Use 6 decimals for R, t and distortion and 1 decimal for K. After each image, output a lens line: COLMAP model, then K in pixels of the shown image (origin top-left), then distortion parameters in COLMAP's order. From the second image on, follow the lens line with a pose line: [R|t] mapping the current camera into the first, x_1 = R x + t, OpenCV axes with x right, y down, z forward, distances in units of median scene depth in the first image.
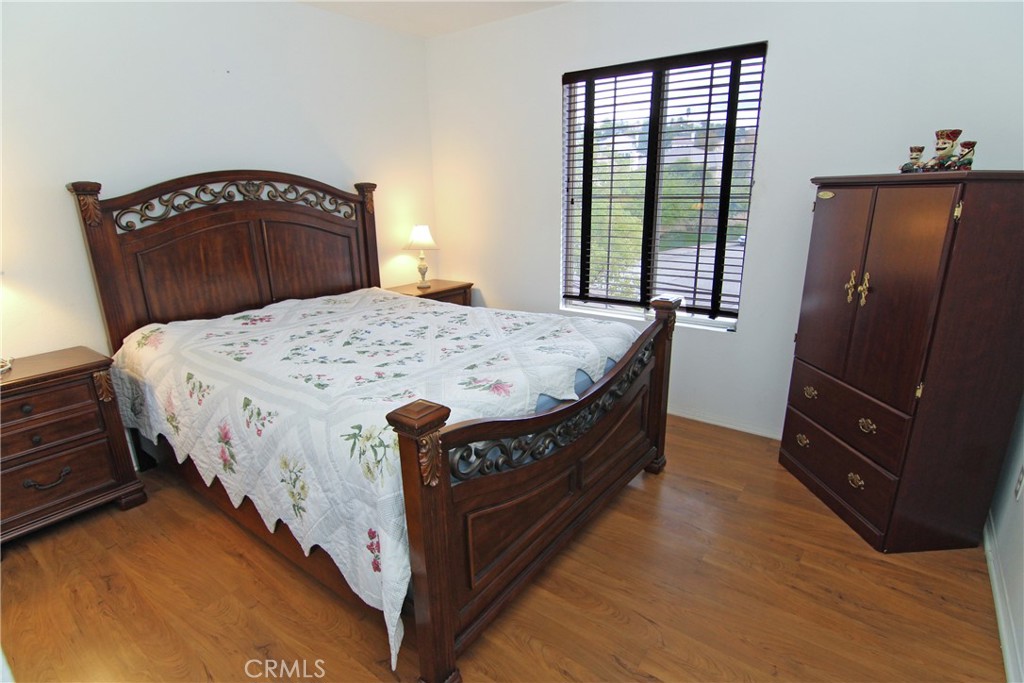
lens RADIAL K [[519.1, 0, 508.5], [0, 519.1, 349.2], [0, 0, 1]] dist [-0.003034, -0.013634]
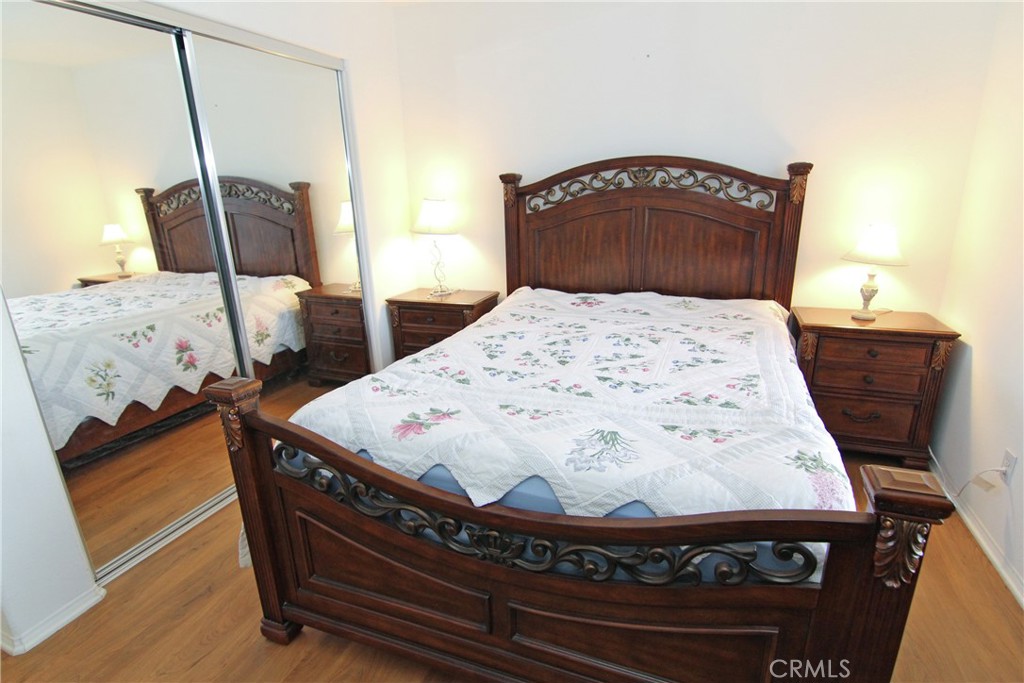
lens RADIAL K [[519.1, 0, 508.5], [0, 519.1, 349.2], [0, 0, 1]] dist [-0.003034, -0.013634]
pose [[0.269885, 0.292733, -0.917317, 0.486777], [-0.254771, 0.940425, 0.225150, -0.175433], [0.928576, 0.172941, 0.328387, 0.560670]]
